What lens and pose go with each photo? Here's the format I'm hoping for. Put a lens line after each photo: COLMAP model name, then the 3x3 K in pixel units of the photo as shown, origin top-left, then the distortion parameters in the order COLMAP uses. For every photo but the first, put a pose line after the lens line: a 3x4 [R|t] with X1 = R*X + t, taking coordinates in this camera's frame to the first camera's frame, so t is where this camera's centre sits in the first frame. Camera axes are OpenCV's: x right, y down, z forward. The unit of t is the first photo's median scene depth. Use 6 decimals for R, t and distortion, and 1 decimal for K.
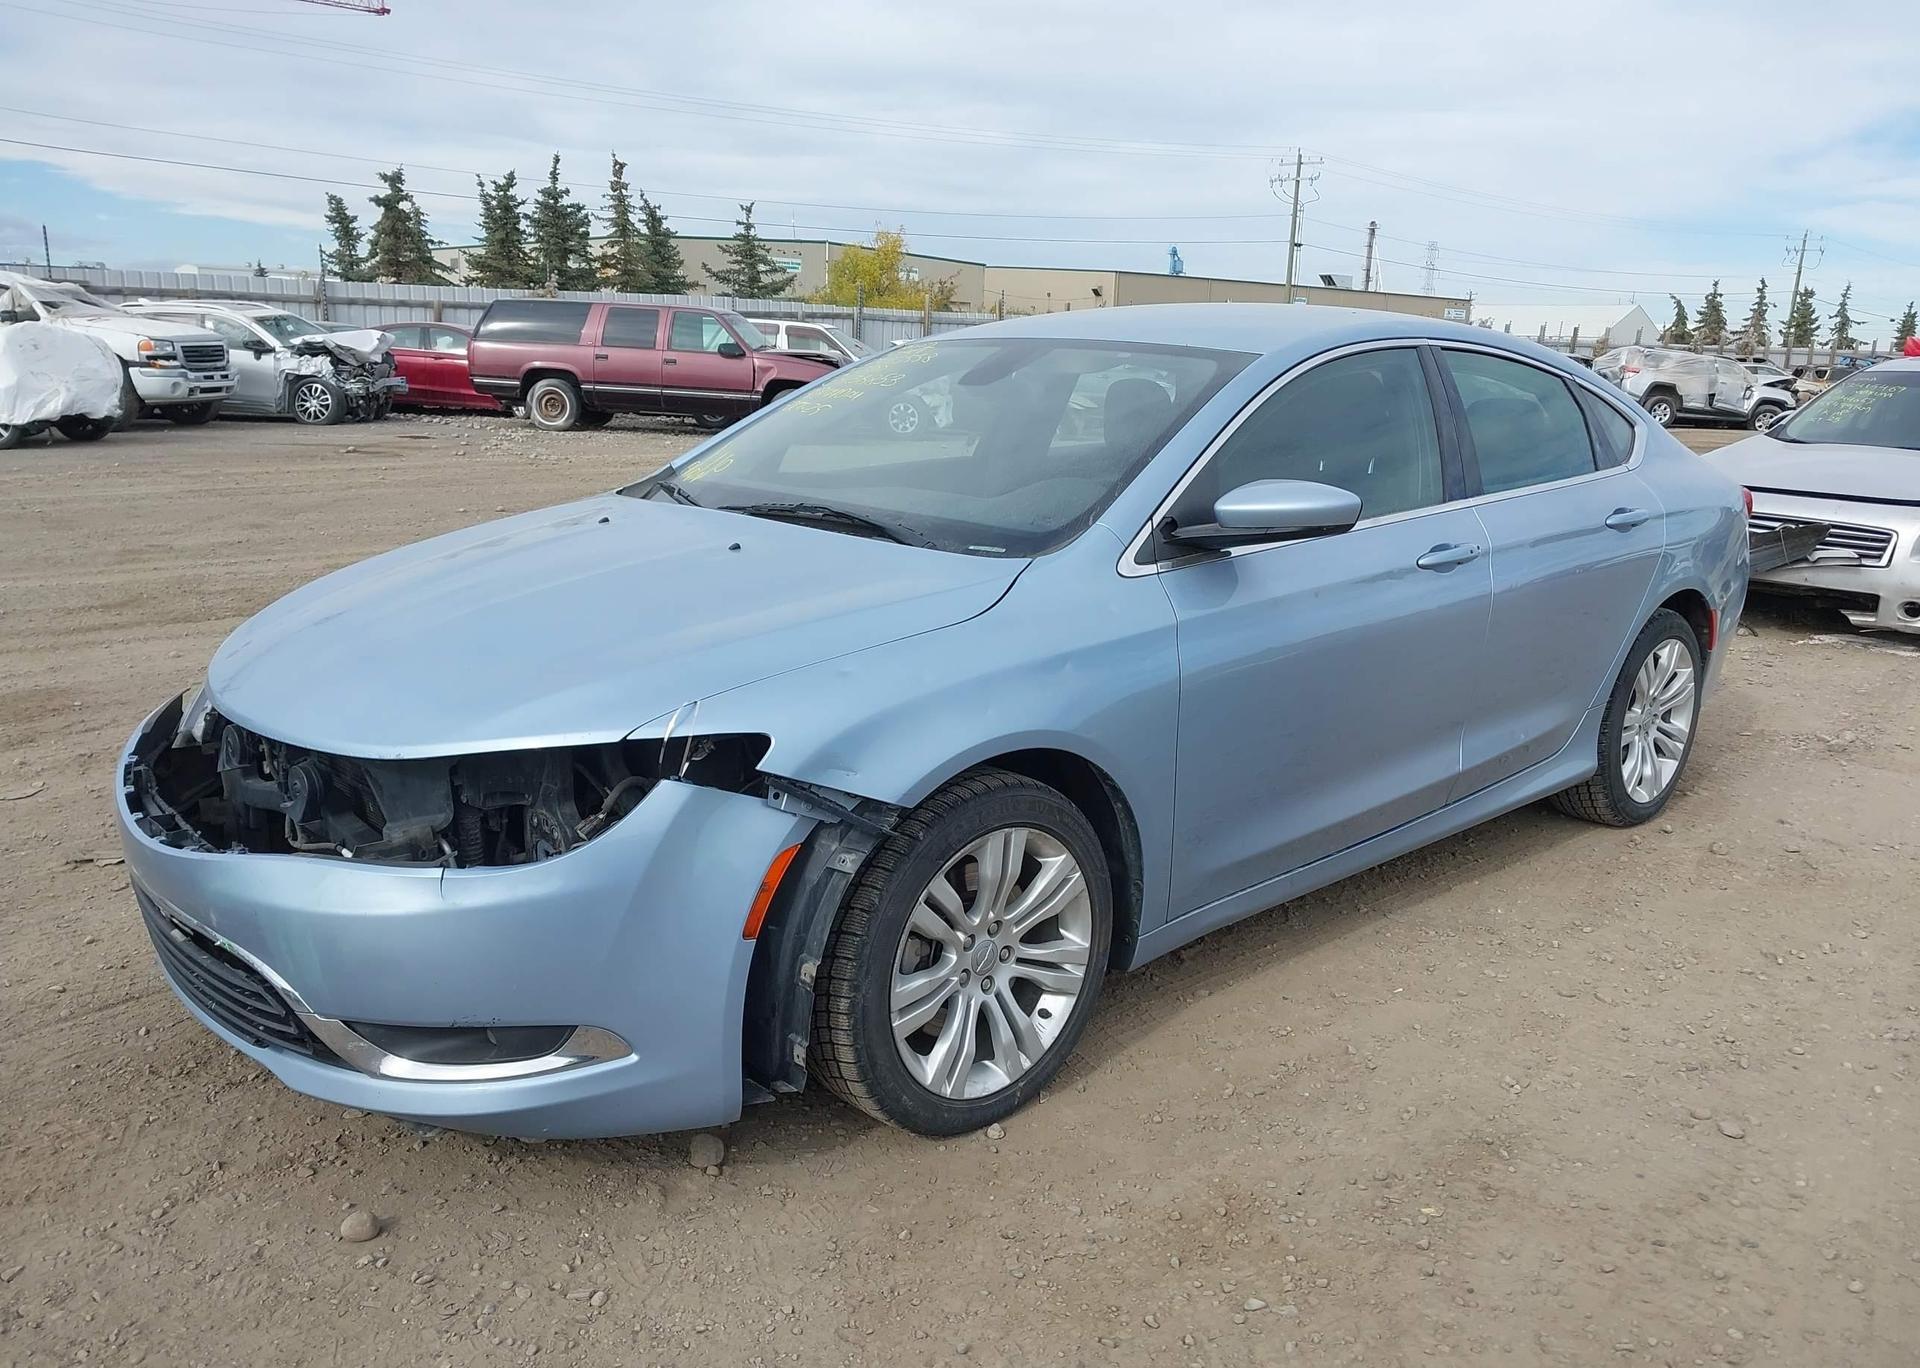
lens RADIAL K [[1522.2, 0, 966.8], [0, 1522.2, 731.0], [0, 0, 1]] dist [-0.004109, 0.006864]
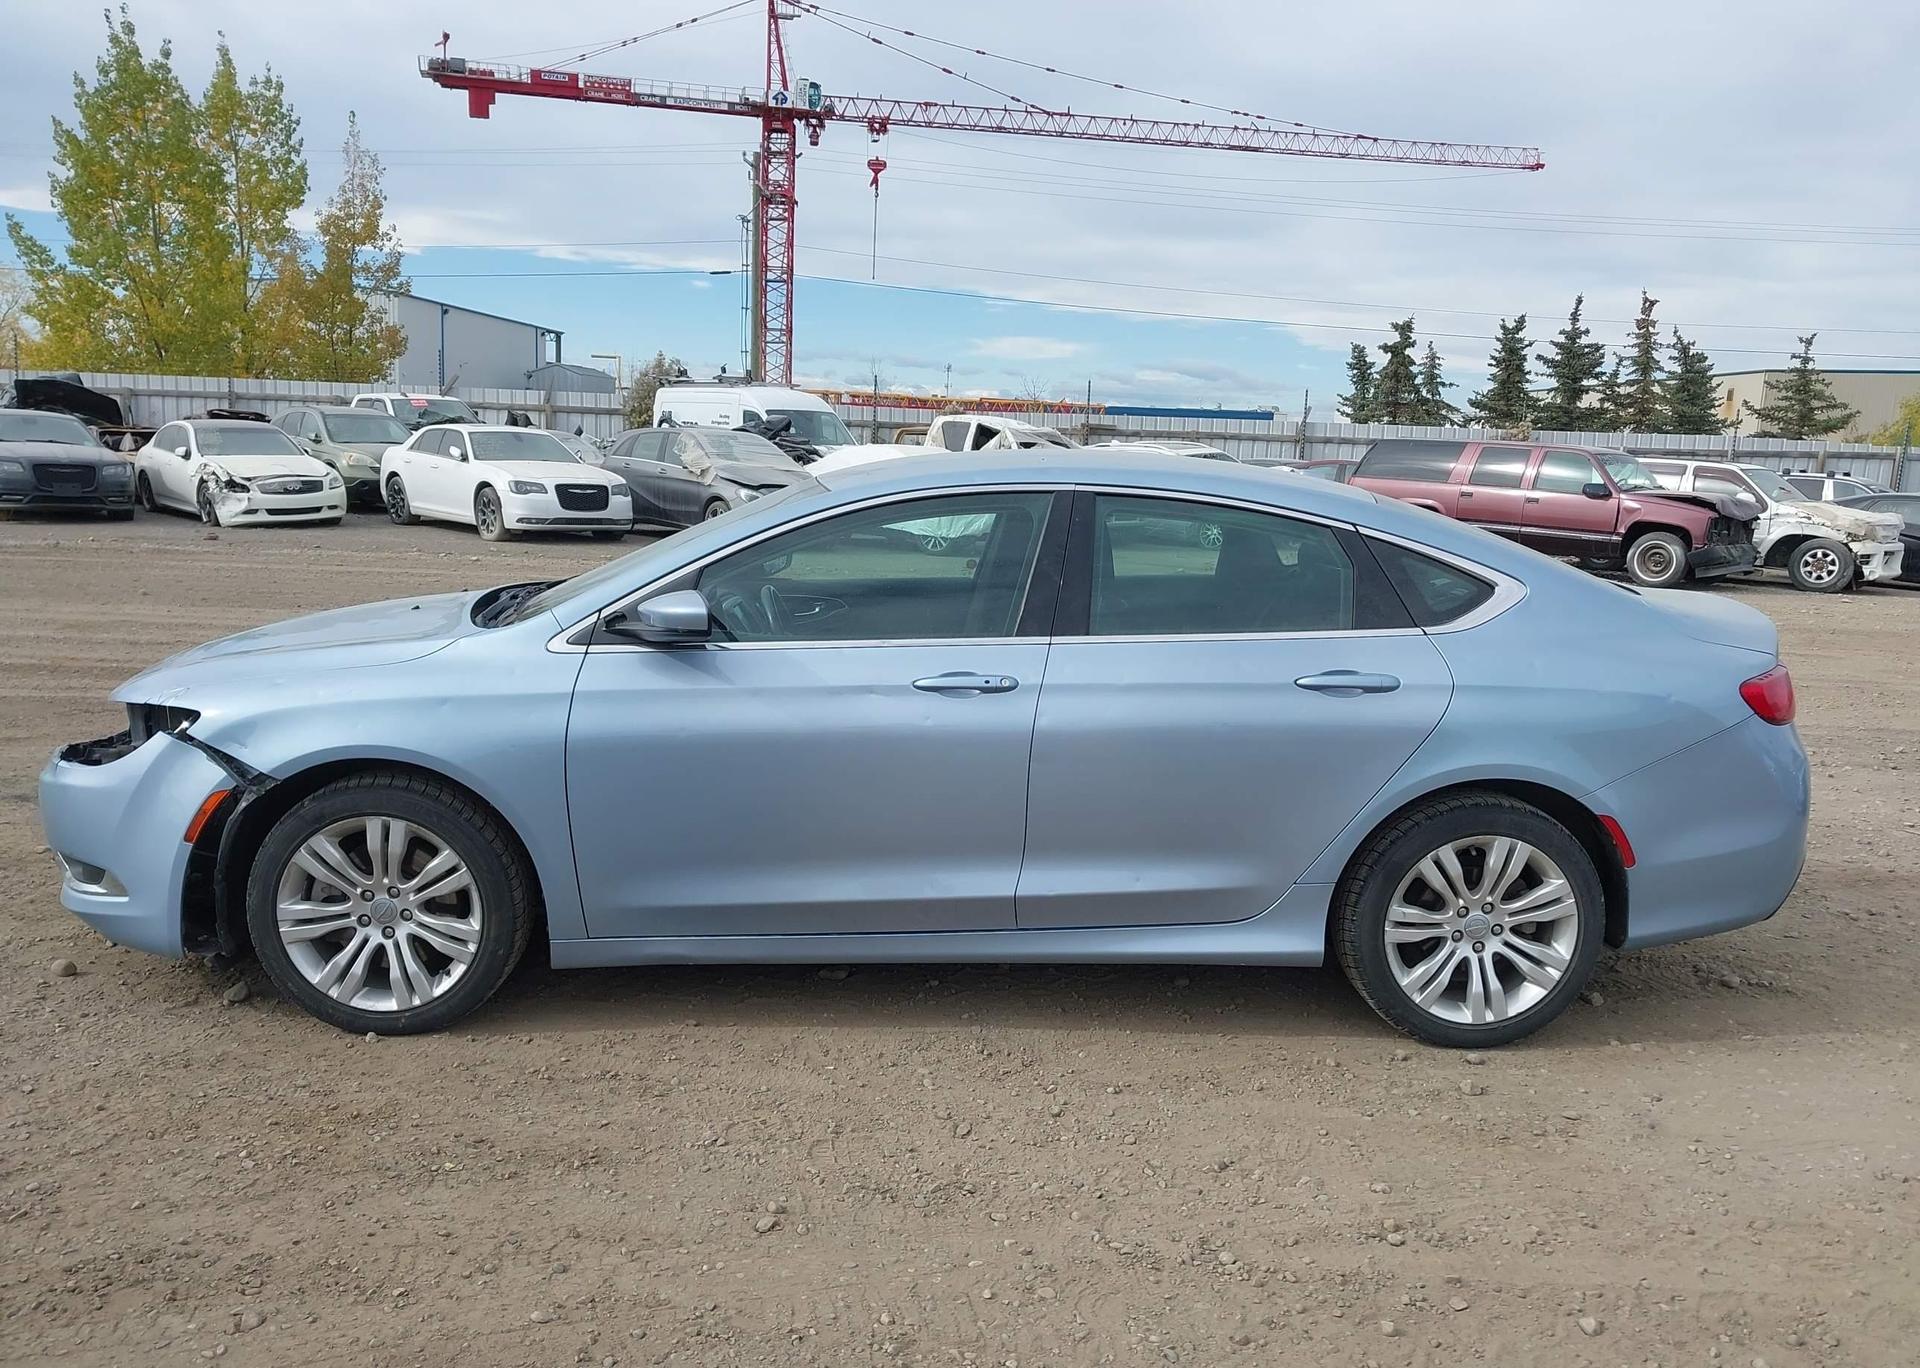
lens RADIAL K [[1518.7, 0, 963.0], [0, 1518.7, 726.4], [0, 0, 1]] dist [0.019438, -0.032502]
pose [[0.759181, 0.122349, -0.639277, 0.222703], [-0.178584, 0.983636, -0.023825, -0.013295], [0.625901, 0.132252, 0.768608, 0.042828]]
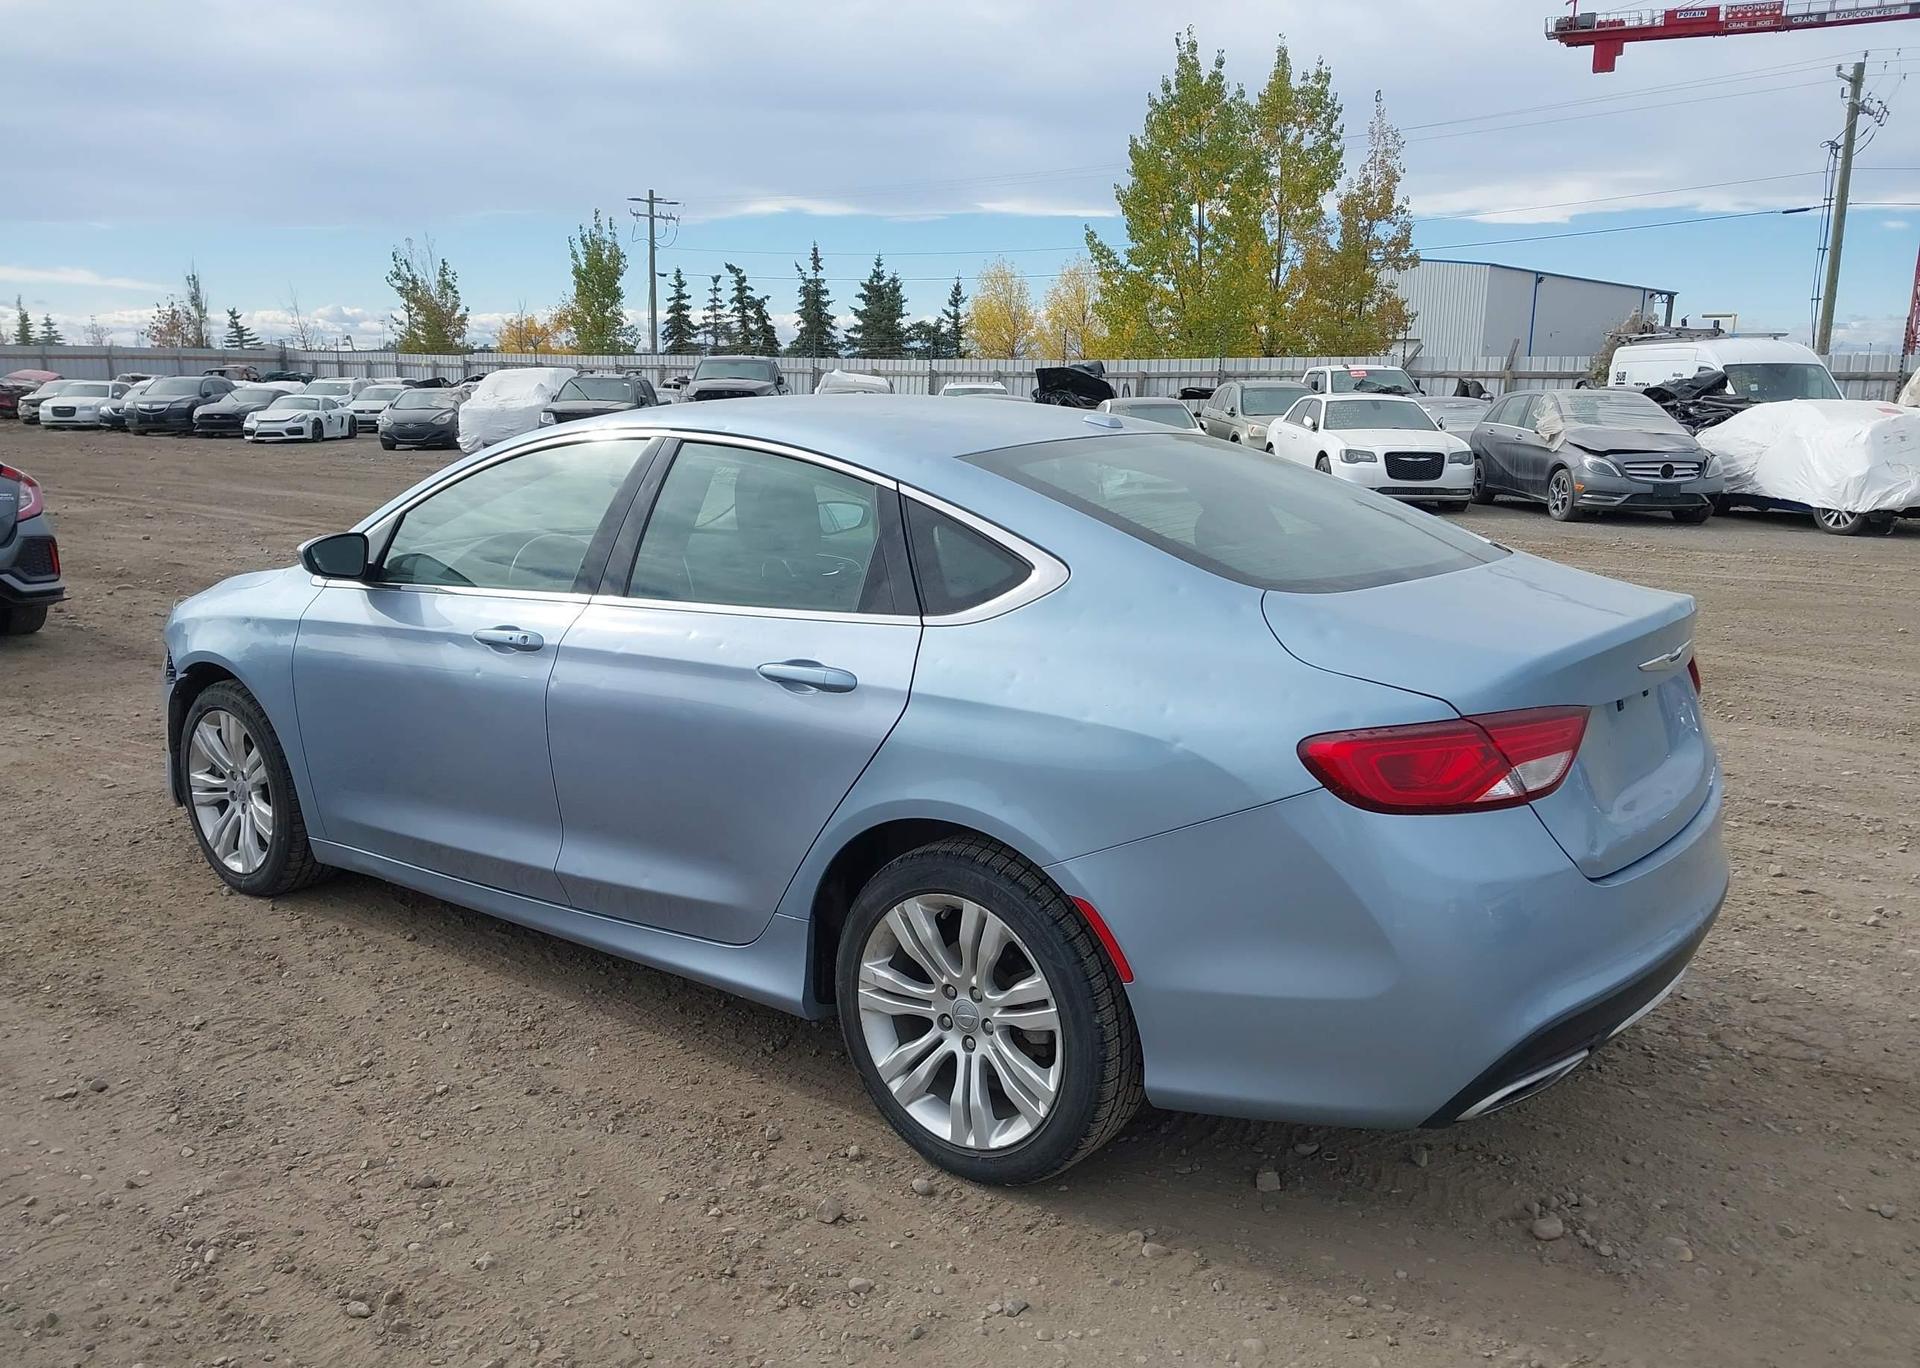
lens RADIAL K [[1510.7, 0, 960.8], [0, 1510.7, 718.7], [0, 0, 1]] dist [0.041385, -0.050400]
pose [[0.157735, 0.187440, -0.969529, 0.305792], [-0.250733, 0.957245, 0.144273, -0.064150], [0.955119, 0.220336, 0.197989, 0.246151]]
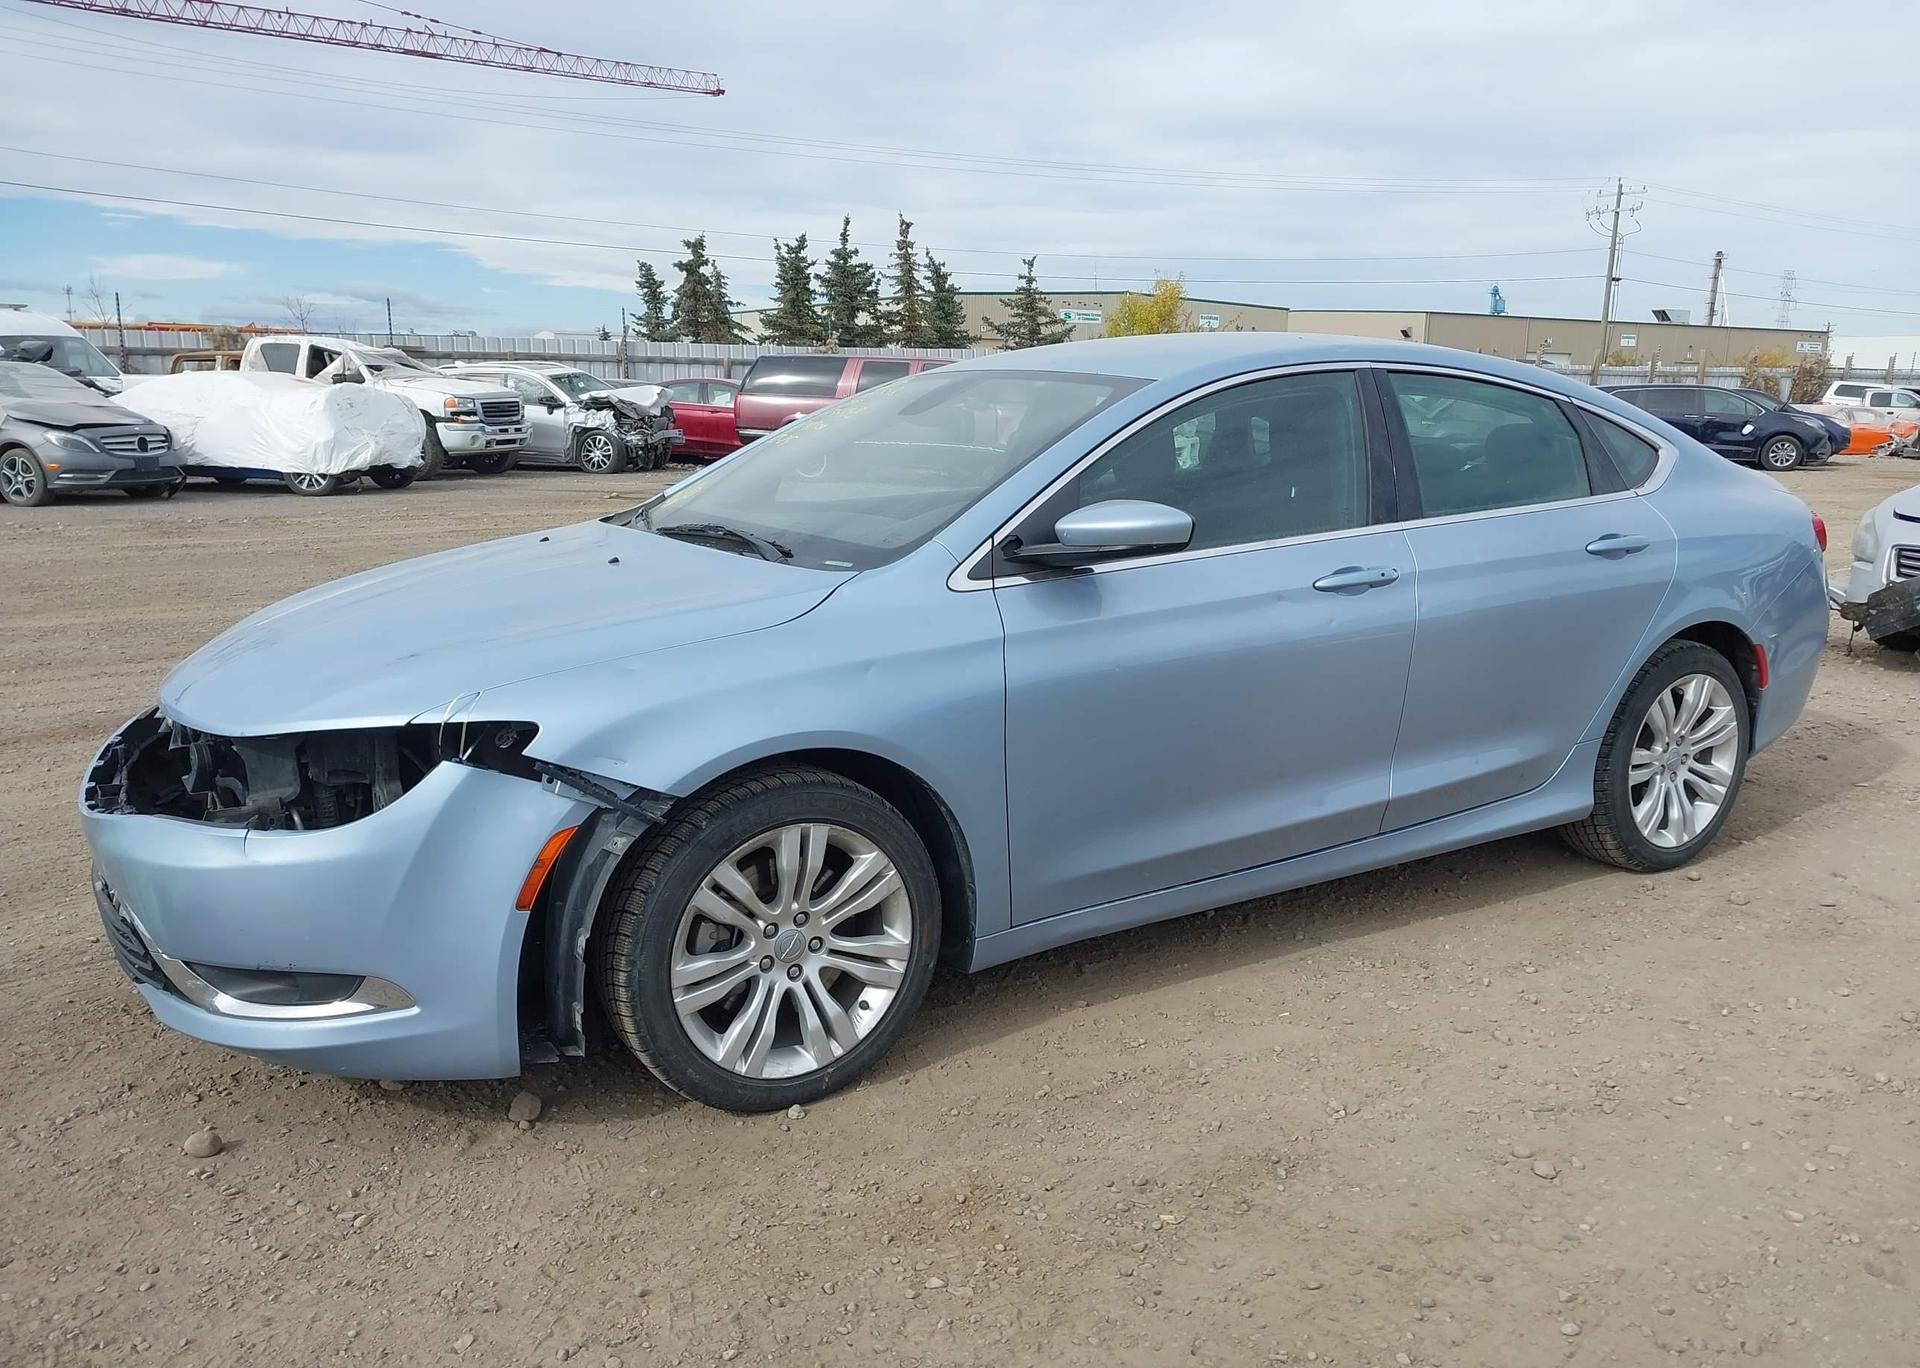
lens RADIAL K [[1518.7, 0, 963.0], [0, 1518.7, 726.4], [0, 0, 1]] dist [0.019438, -0.032502]
pose [[0.979998, 0.024881, -0.197445, 0.058939], [-0.031471, 0.999045, -0.030310, 0.004289], [0.196502, 0.035918, 0.979845, -0.003689]]
